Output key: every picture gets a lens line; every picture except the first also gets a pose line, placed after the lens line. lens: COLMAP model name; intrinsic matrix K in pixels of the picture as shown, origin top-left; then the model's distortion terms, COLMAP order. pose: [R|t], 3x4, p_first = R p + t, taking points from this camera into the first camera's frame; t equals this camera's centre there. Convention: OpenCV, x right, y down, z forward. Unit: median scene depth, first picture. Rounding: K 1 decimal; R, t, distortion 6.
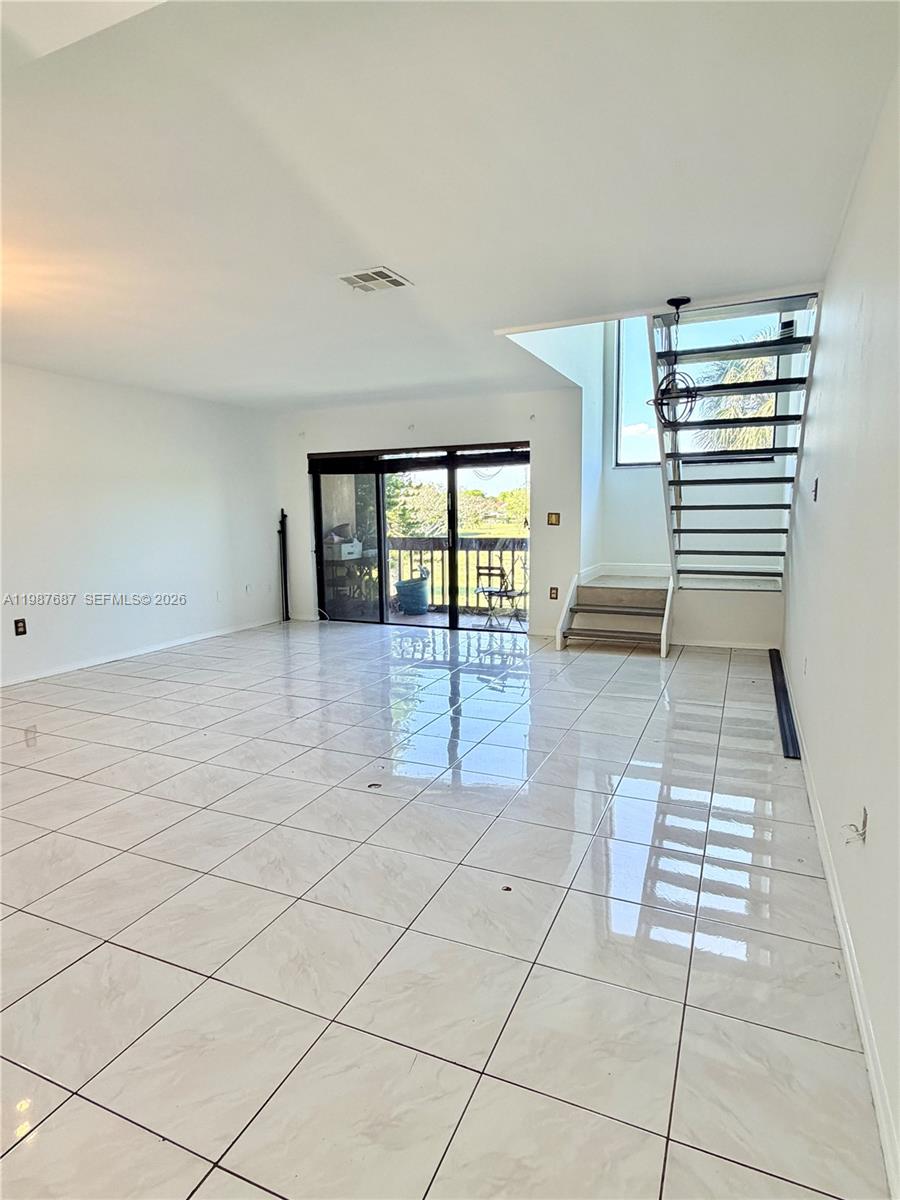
lens RADIAL K [[662.9, 0, 450.0], [0, 662.9, 600.0], [0, 0, 1]] dist [-0.001177, -0.000211]
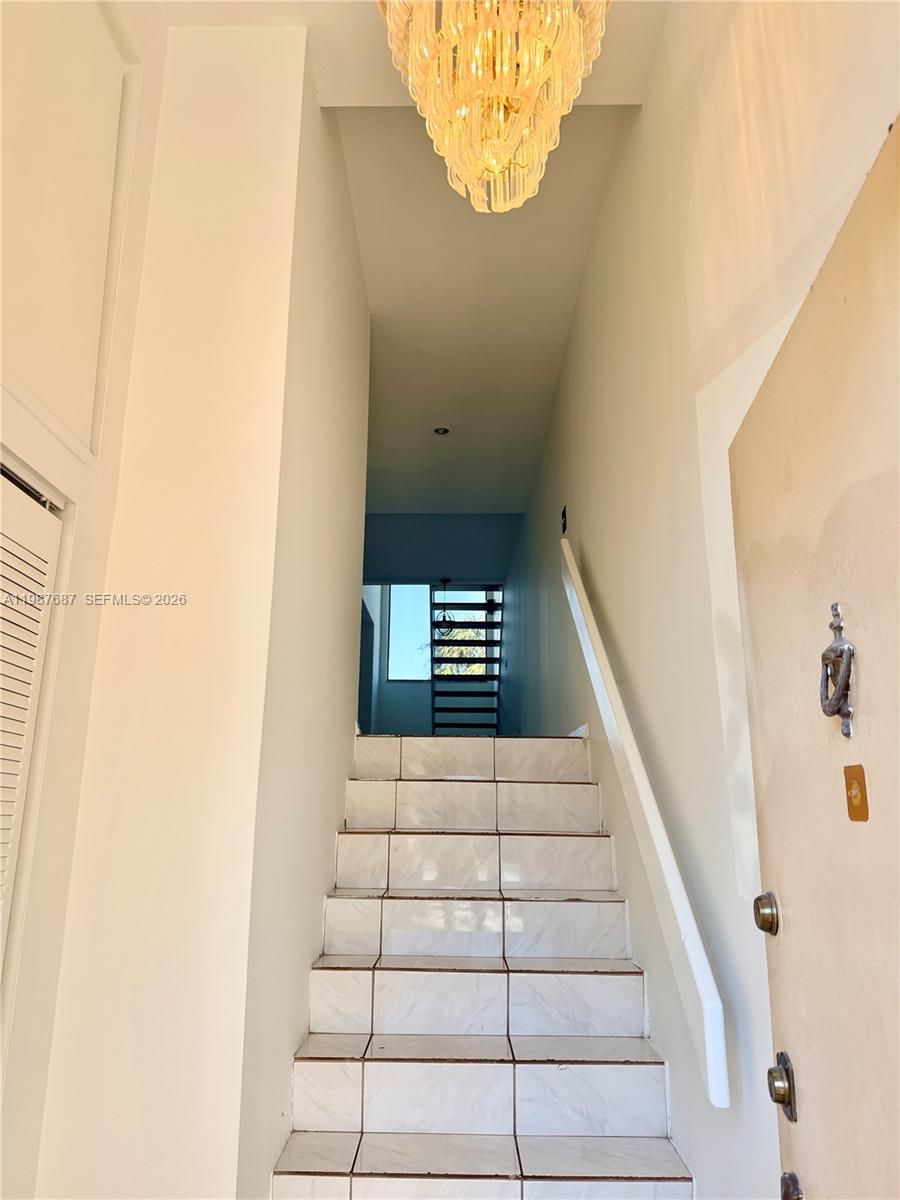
lens RADIAL K [[842.8, 0, 443.3], [0, 842.8, 604.8], [0, 0, 1]] dist [0.132049, -0.210625]
pose [[0.919160, 0.120084, 0.375133, -0.382188], [0.027989, 0.930074, -0.366306, 0.353676], [-0.392889, 0.347193, 0.851525, -0.733681]]
